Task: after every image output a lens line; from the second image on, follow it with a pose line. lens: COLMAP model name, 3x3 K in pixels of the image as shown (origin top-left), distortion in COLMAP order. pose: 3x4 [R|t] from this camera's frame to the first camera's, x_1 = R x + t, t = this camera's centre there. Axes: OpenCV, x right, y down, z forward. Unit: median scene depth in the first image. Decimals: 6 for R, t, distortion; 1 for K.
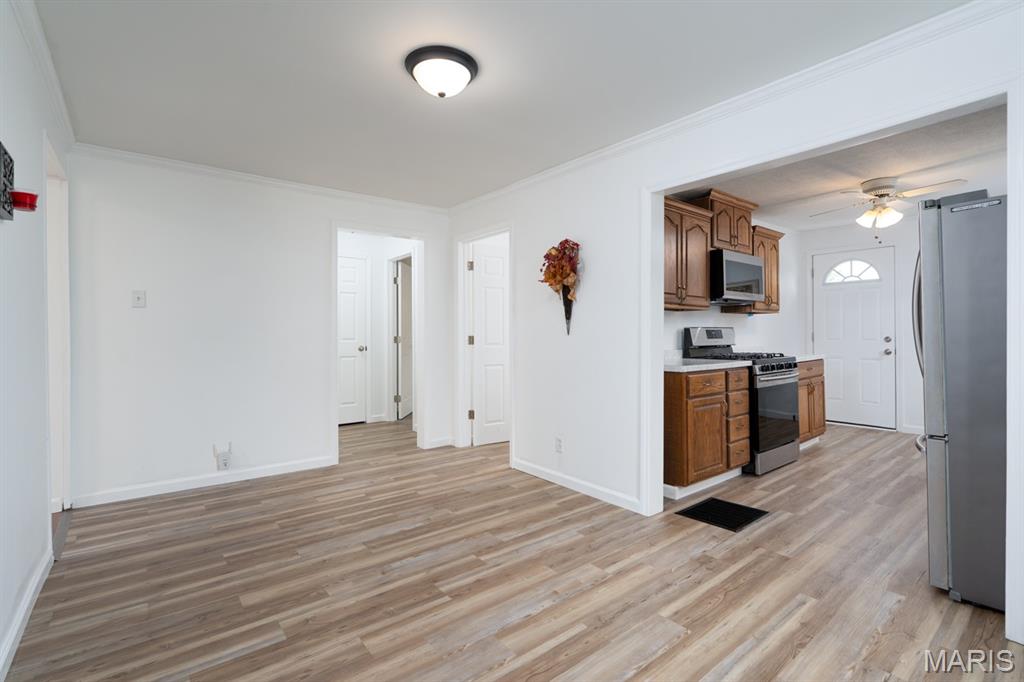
lens RADIAL K [[478.7, 0, 505.4], [0, 478.7, 332.6], [0, 0, 1]] dist [-0.005670, 0.000146]
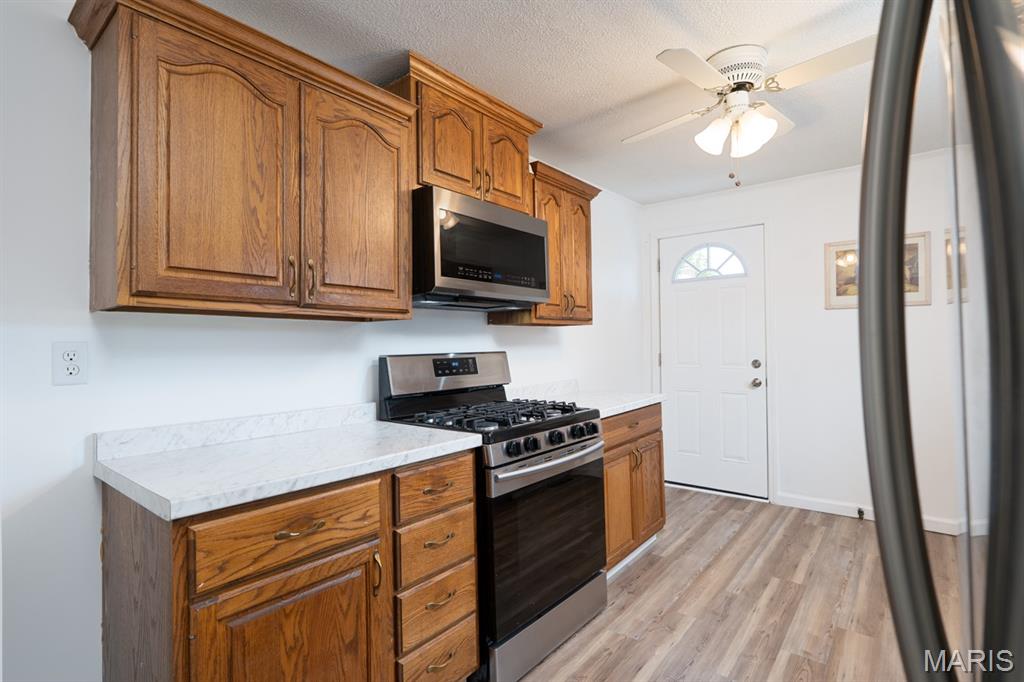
lens RADIAL K [[502.7, 0, 512.0], [0, 502.7, 341.0], [0, 0, 1]] dist [-0.002514, 0.000720]
pose [[0.976700, -0.007040, 0.214494, 0.511606], [0.007875, 0.999964, -0.003038, -0.029581], [-0.214465, 0.004656, 0.976721, 0.624063]]
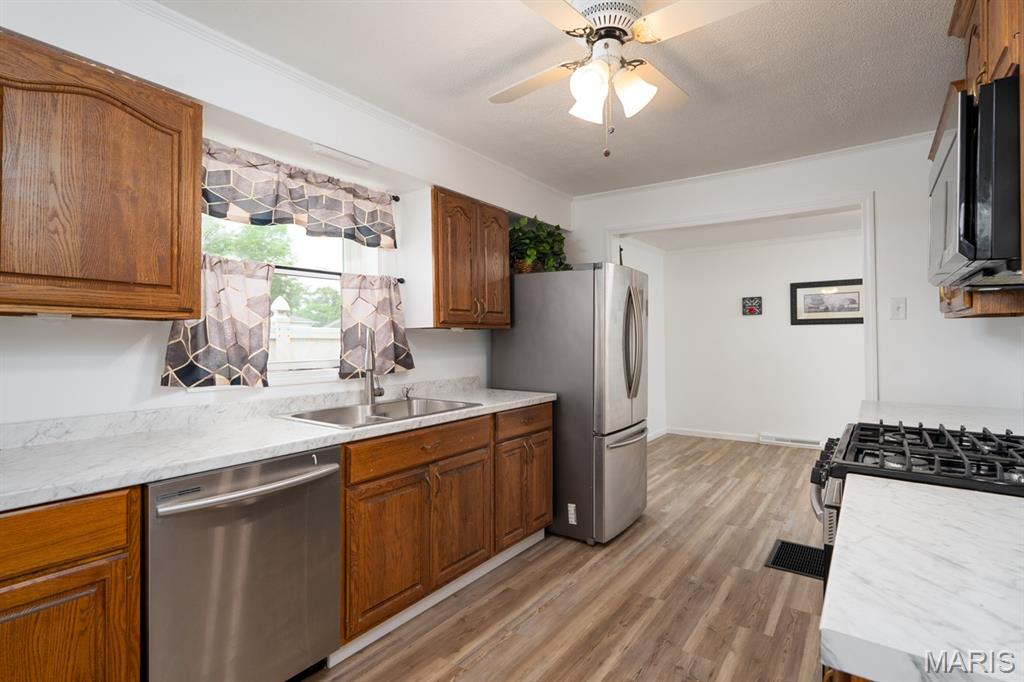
lens RADIAL K [[502.7, 0, 512.0], [0, 502.7, 341.0], [0, 0, 1]] dist [-0.002514, 0.000720]
pose [[-0.961931, 0.013322, -0.272967, 1.136867], [0.012993, 0.999911, 0.003015, -0.037113], [0.272983, -0.000647, -0.962019, 1.604122]]
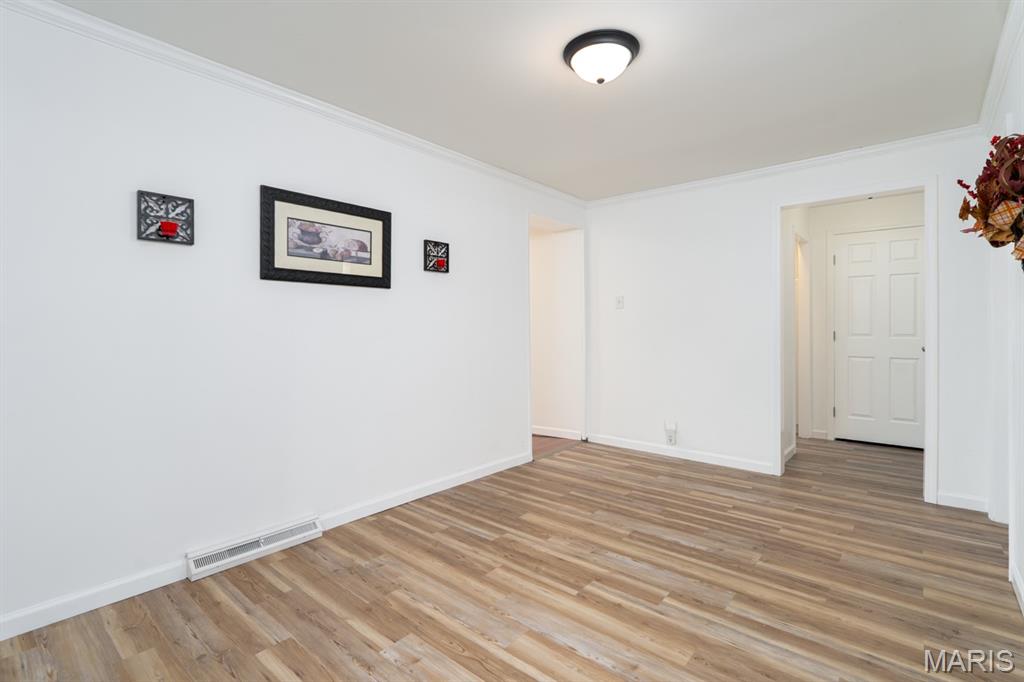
lens RADIAL K [[478.7, 0, 505.4], [0, 478.7, 332.6], [0, 0, 1]] dist [-0.005670, 0.000146]
pose [[0.189016, 0.013450, -0.981882, 0.525491], [0.000605, 0.999904, 0.013813, -0.002479], [0.981974, -0.003205, 0.188990, 0.424035]]
